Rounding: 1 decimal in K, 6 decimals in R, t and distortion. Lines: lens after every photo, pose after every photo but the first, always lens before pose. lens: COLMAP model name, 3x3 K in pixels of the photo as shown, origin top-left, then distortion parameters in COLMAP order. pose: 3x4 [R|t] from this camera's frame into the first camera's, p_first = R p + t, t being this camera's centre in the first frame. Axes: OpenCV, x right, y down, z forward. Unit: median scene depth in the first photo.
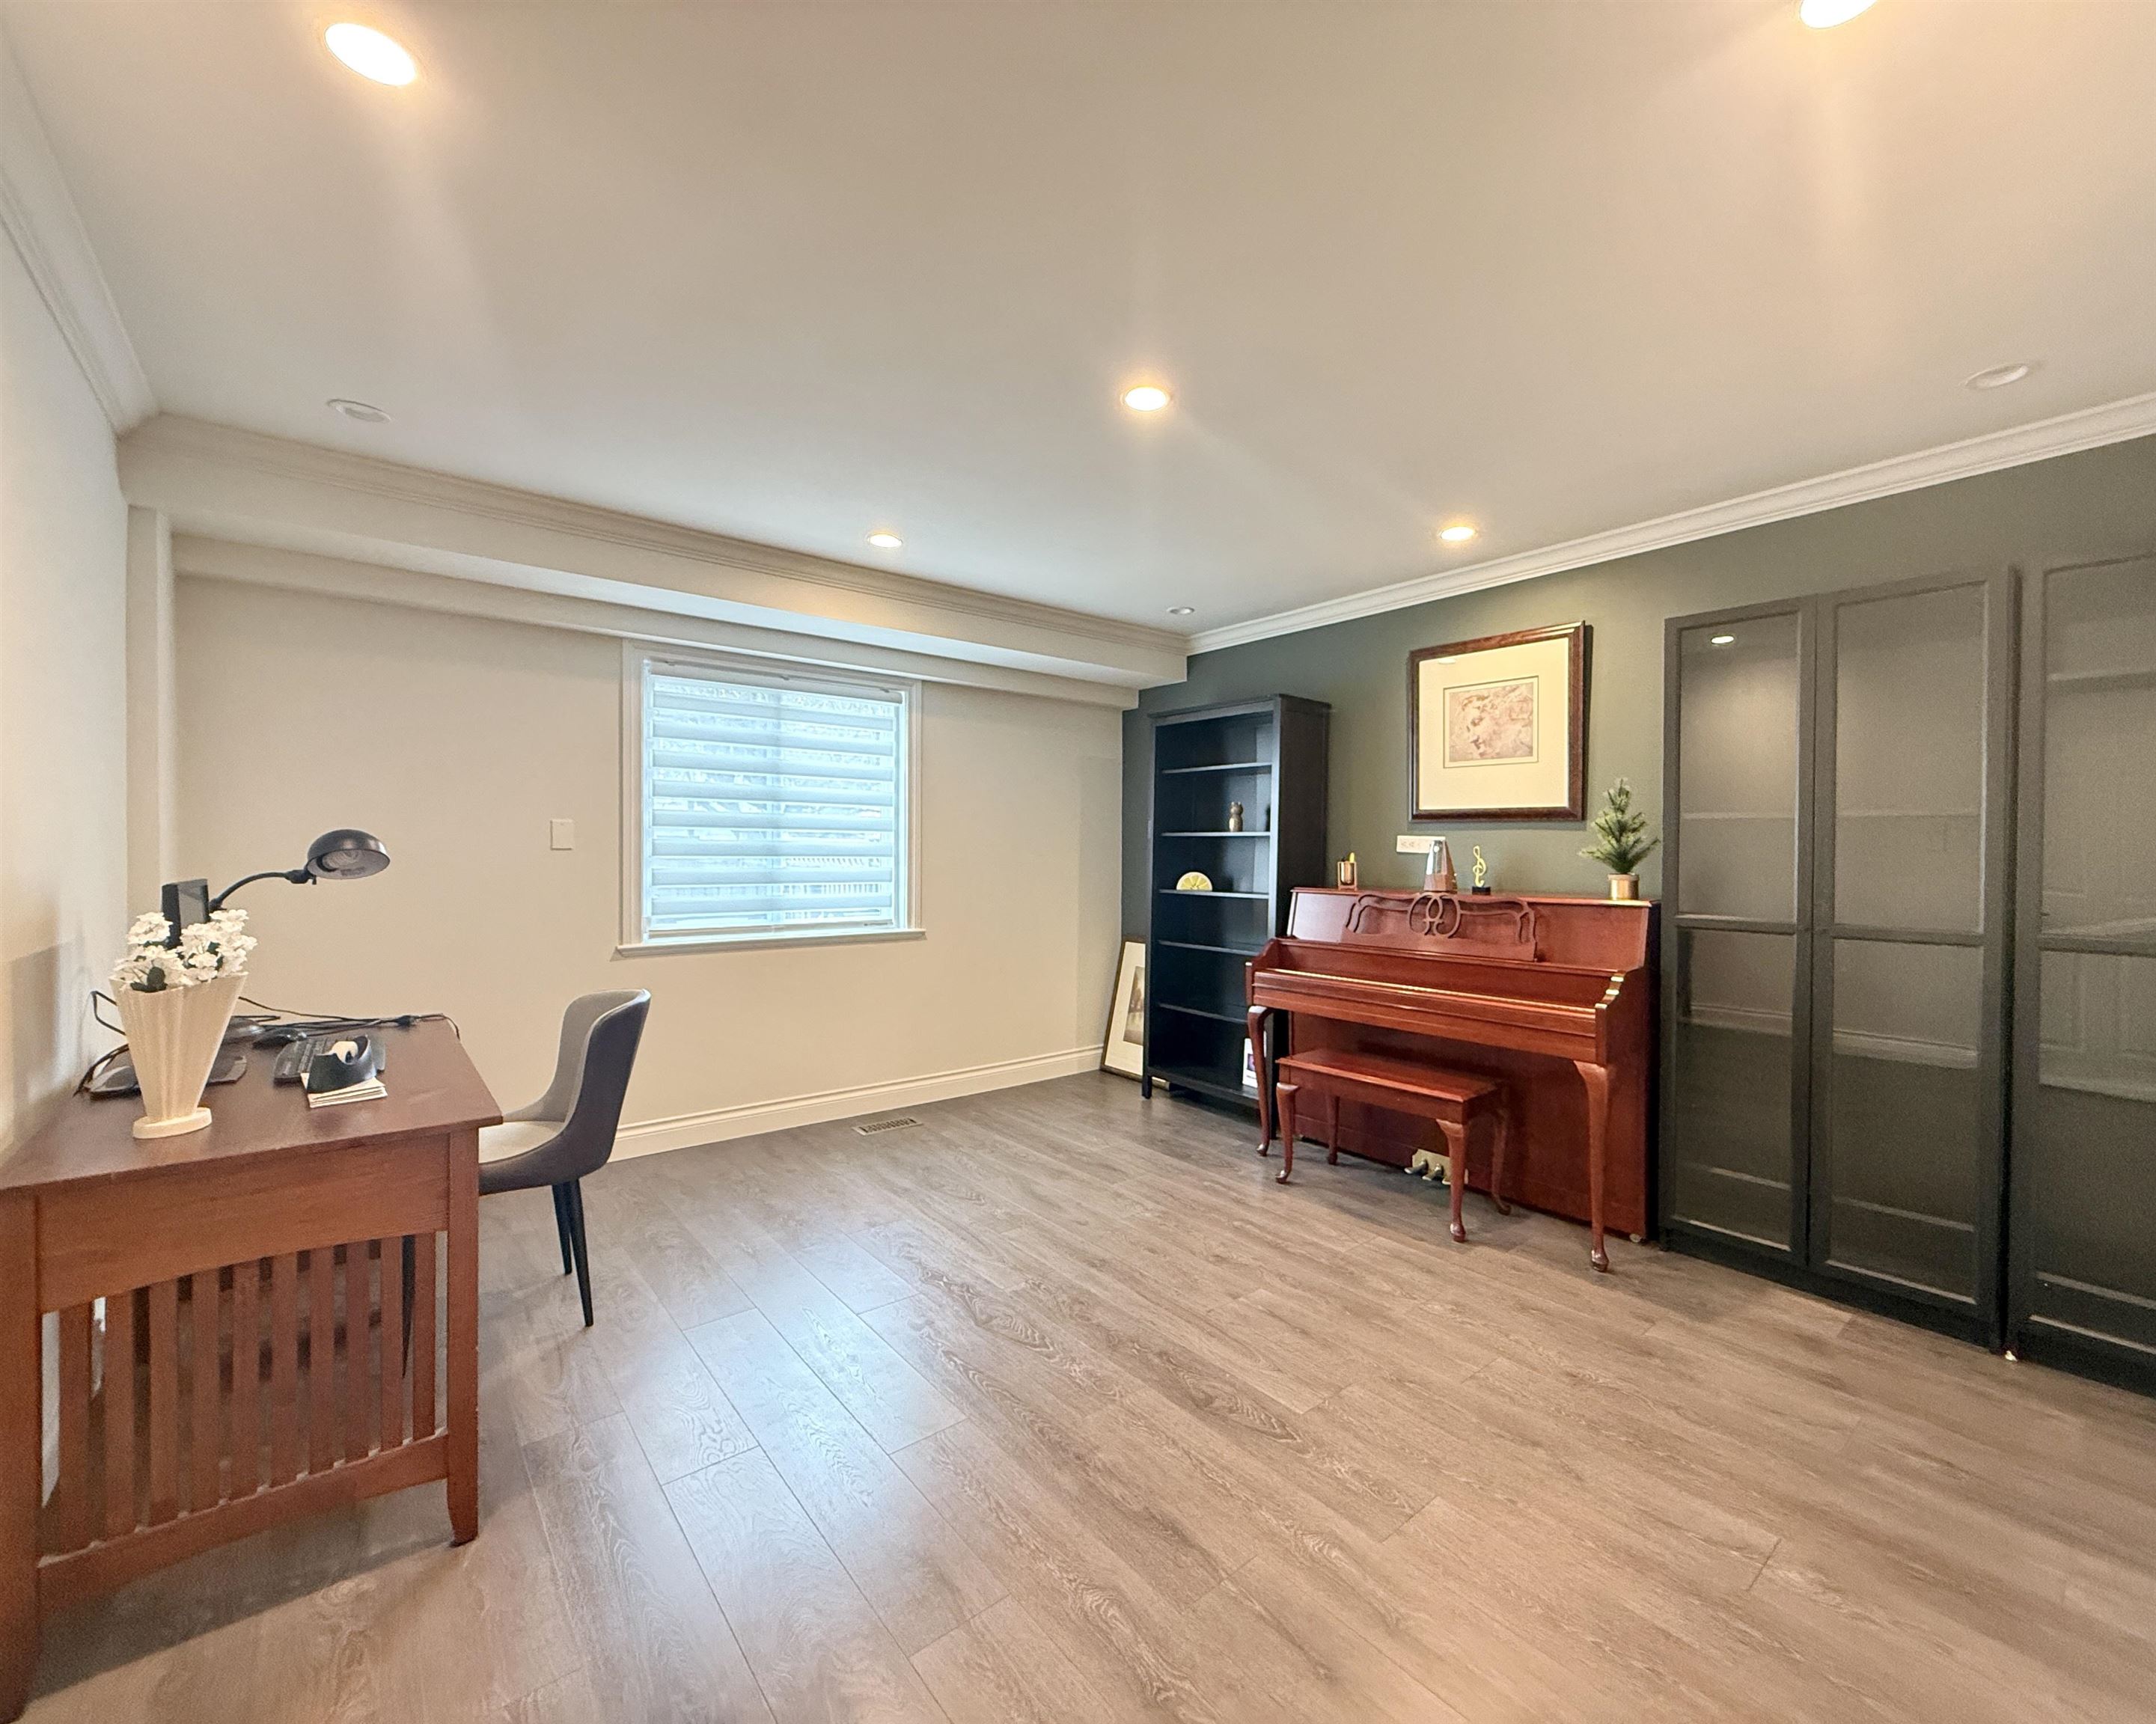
lens RADIAL K [[917.1, 0, 1141.8], [0, 917.1, 859.0], [0, 0, 1]] dist [0.000050, 0.000239]
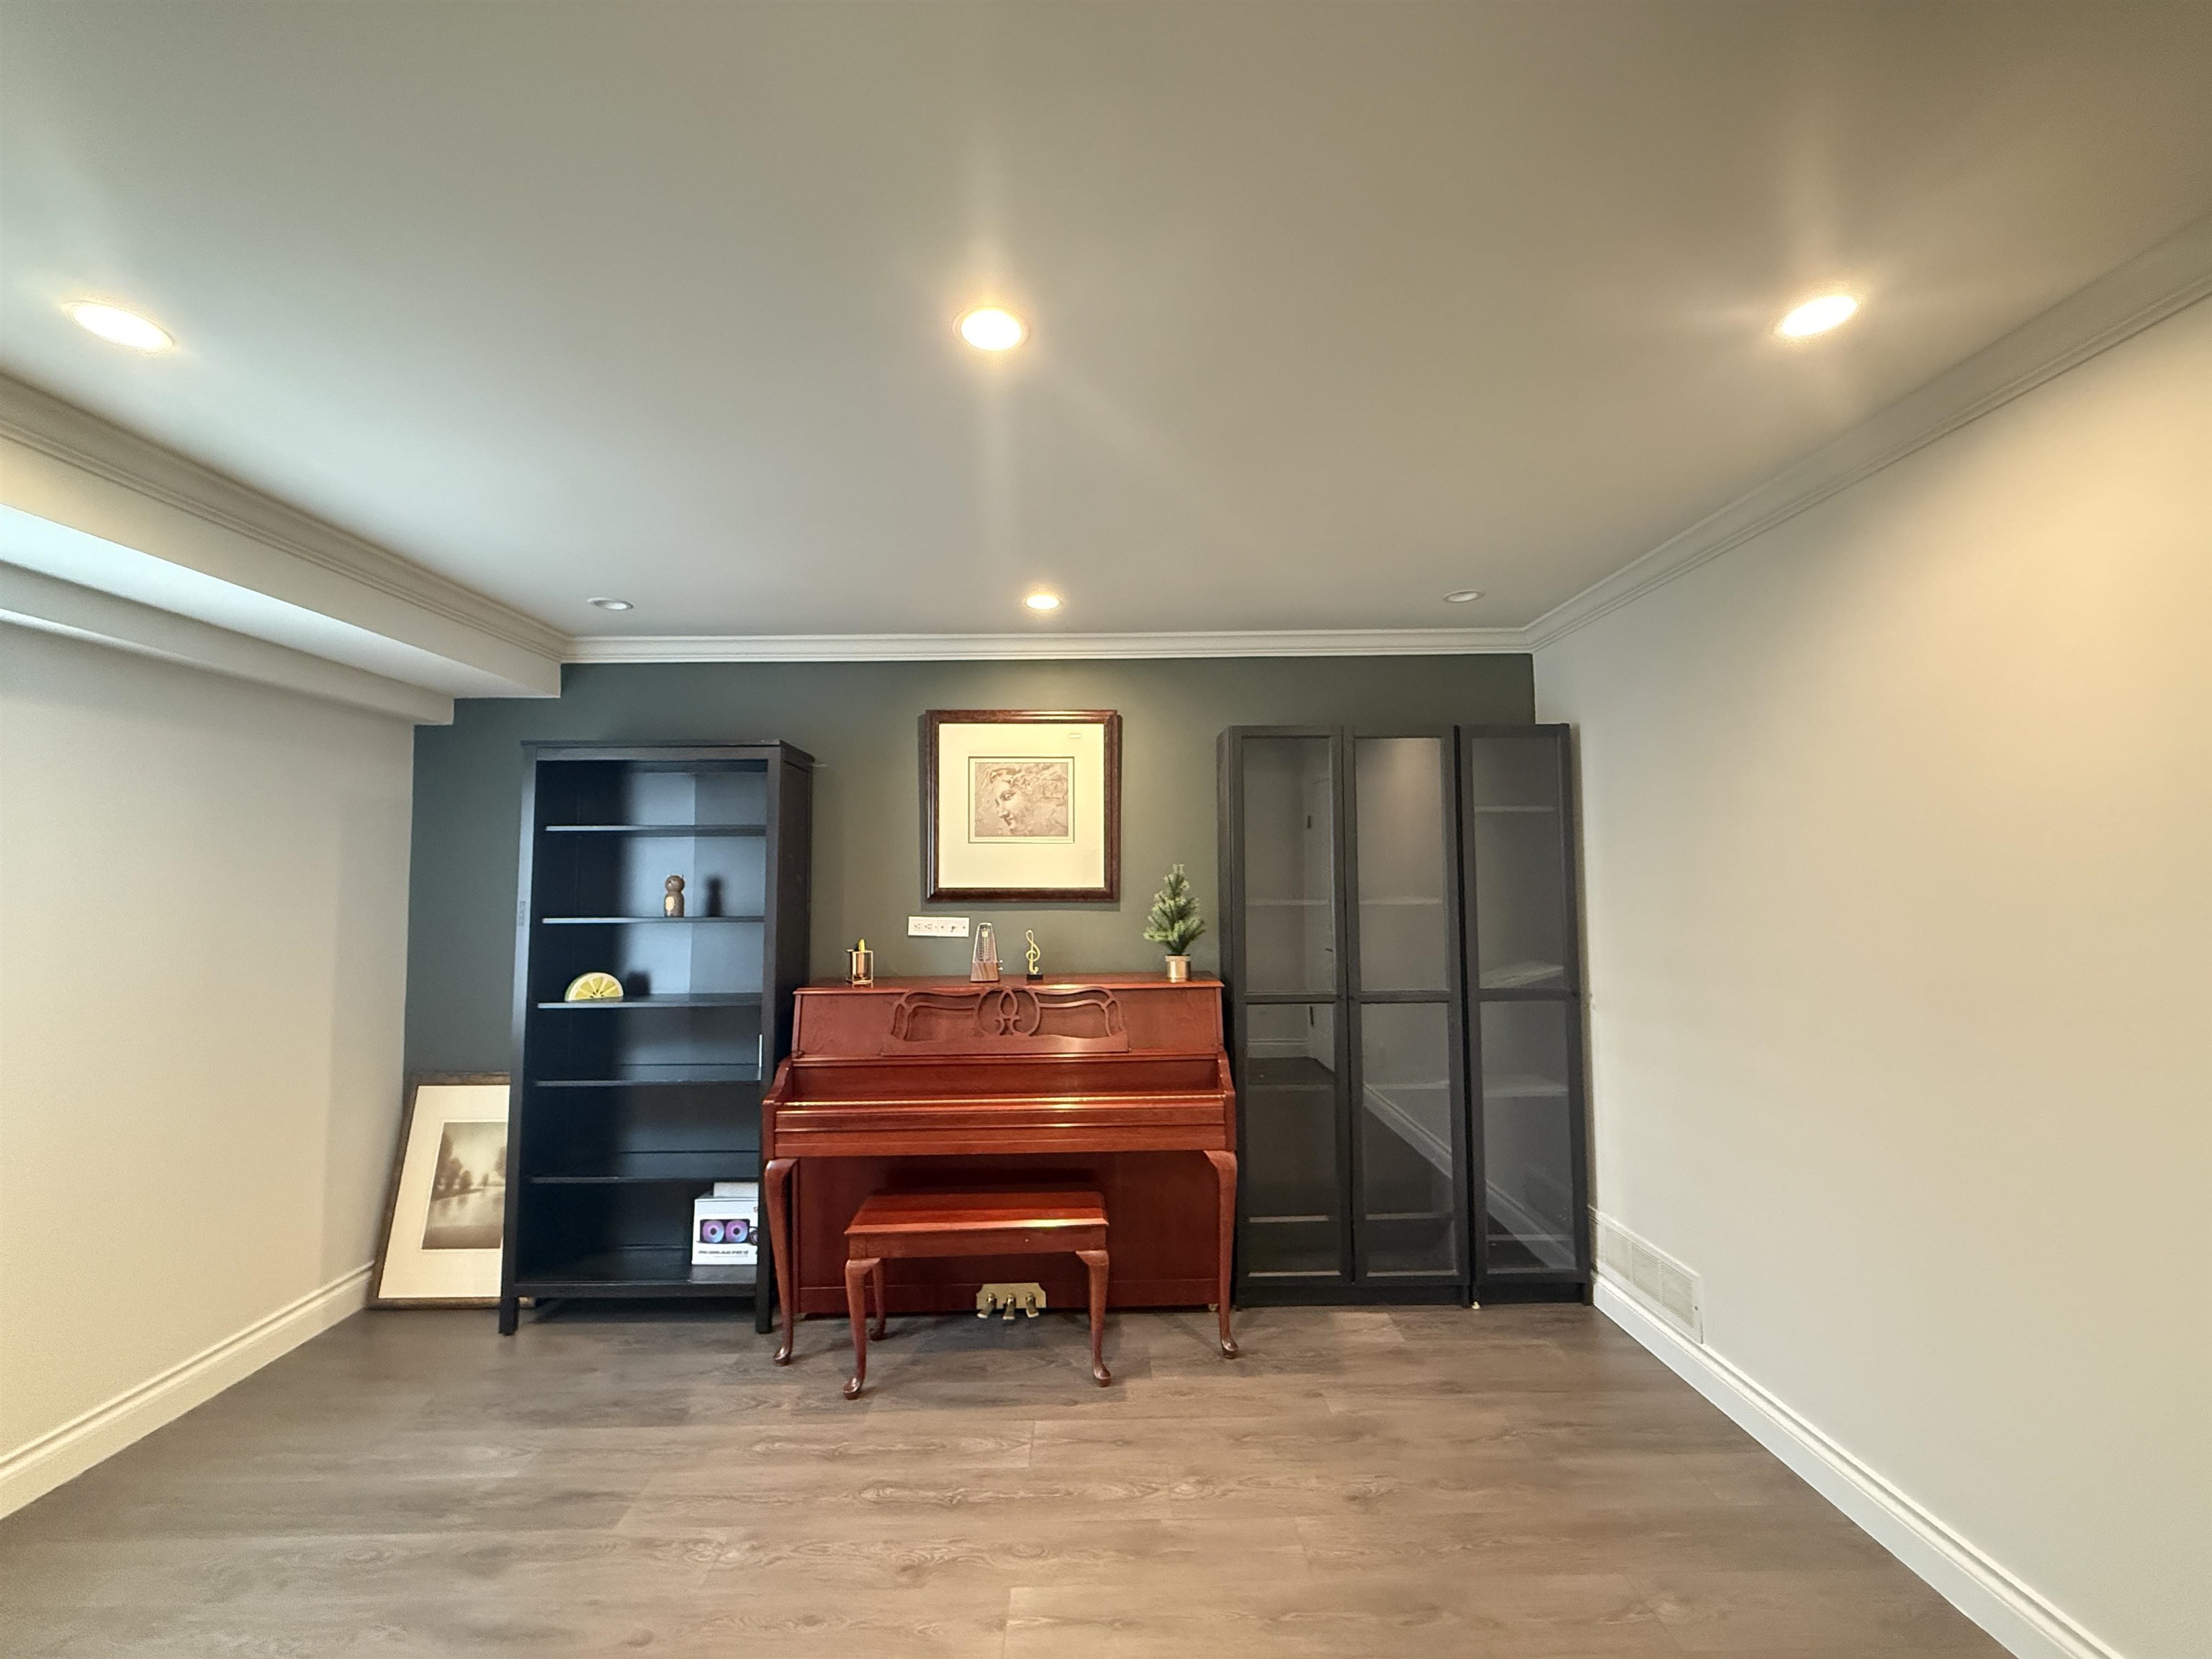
lens RADIAL K [[886.0, 0, 1106.0], [0, 886.0, 829.5], [0, 0, 1]] dist [-0.000832, 0.000047]
pose [[0.646726, 0.033389, 0.761991, -0.281159], [0.021596, 0.997839, -0.062053, -0.059452], [-0.762416, 0.056587, 0.644608, 0.353635]]
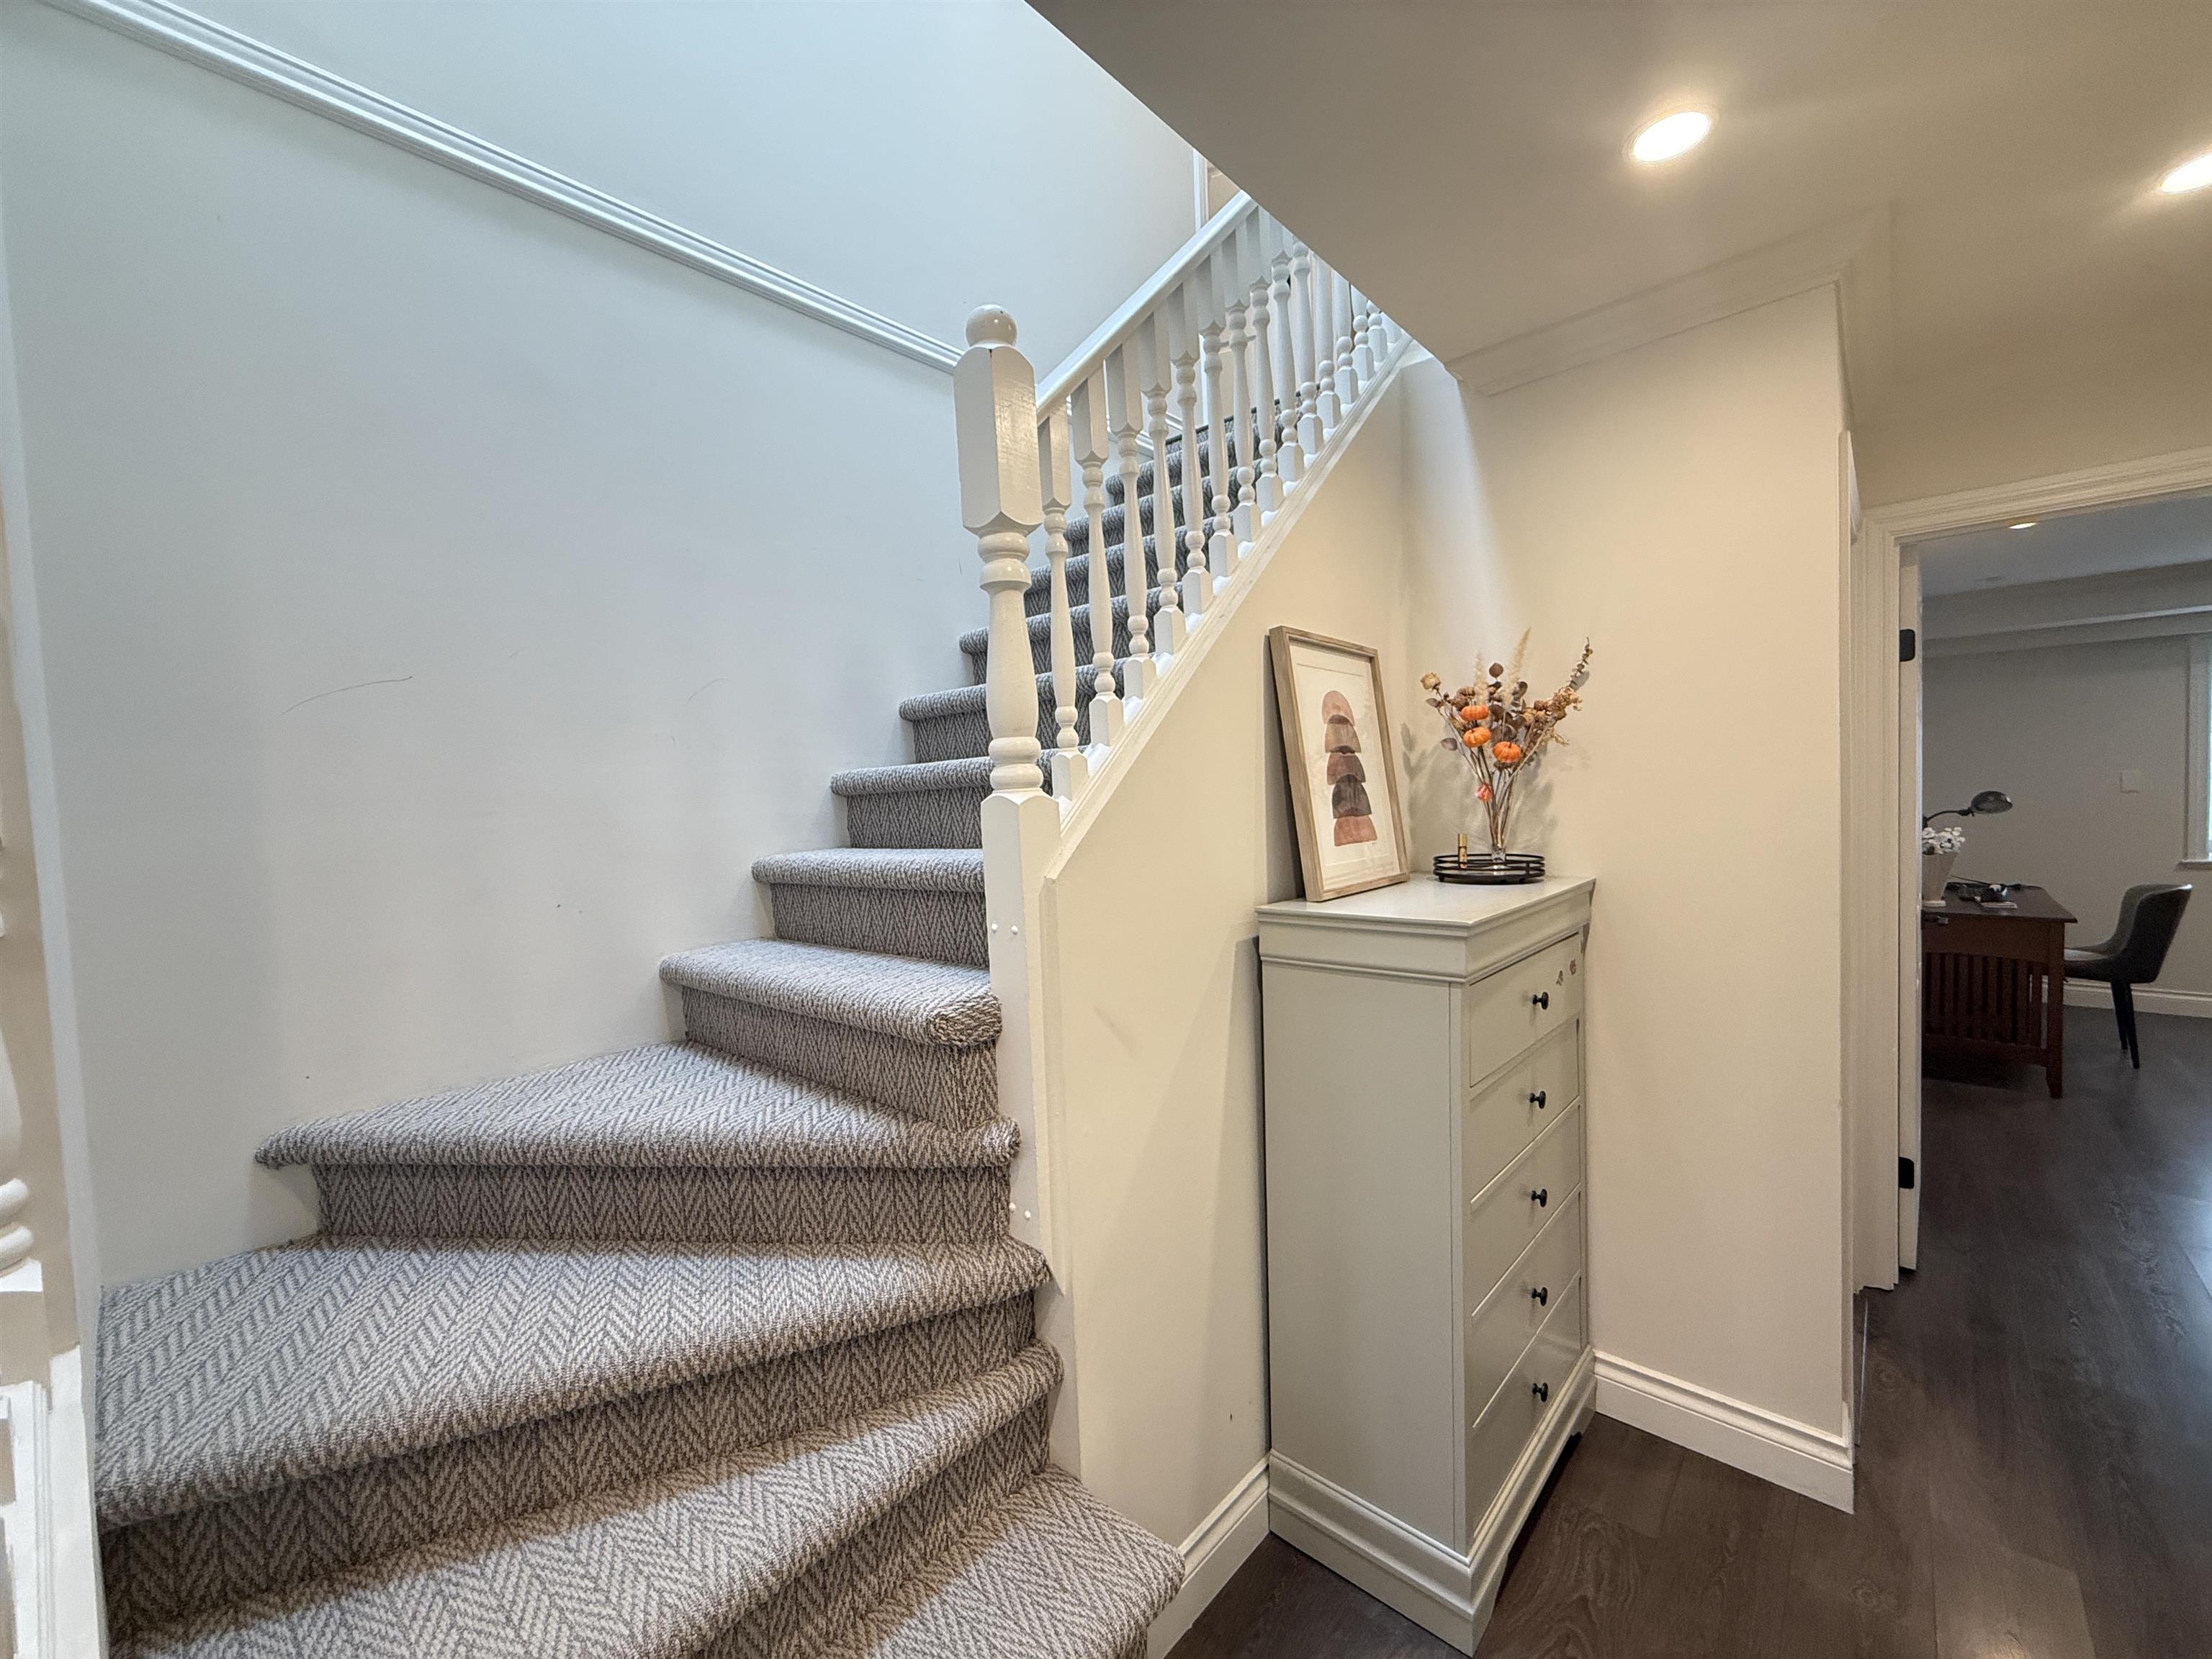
lens RADIAL K [[881.7, 0, 1102.4], [0, 881.7, 830.2], [0, 0, 1]] dist [0.000470, -0.000223]
pose [[0.129101, 0.030847, -0.991152, 0.380182], [0.027724, 0.999013, 0.034702, -0.029068], [0.991244, -0.031958, 0.128118, -0.552948]]
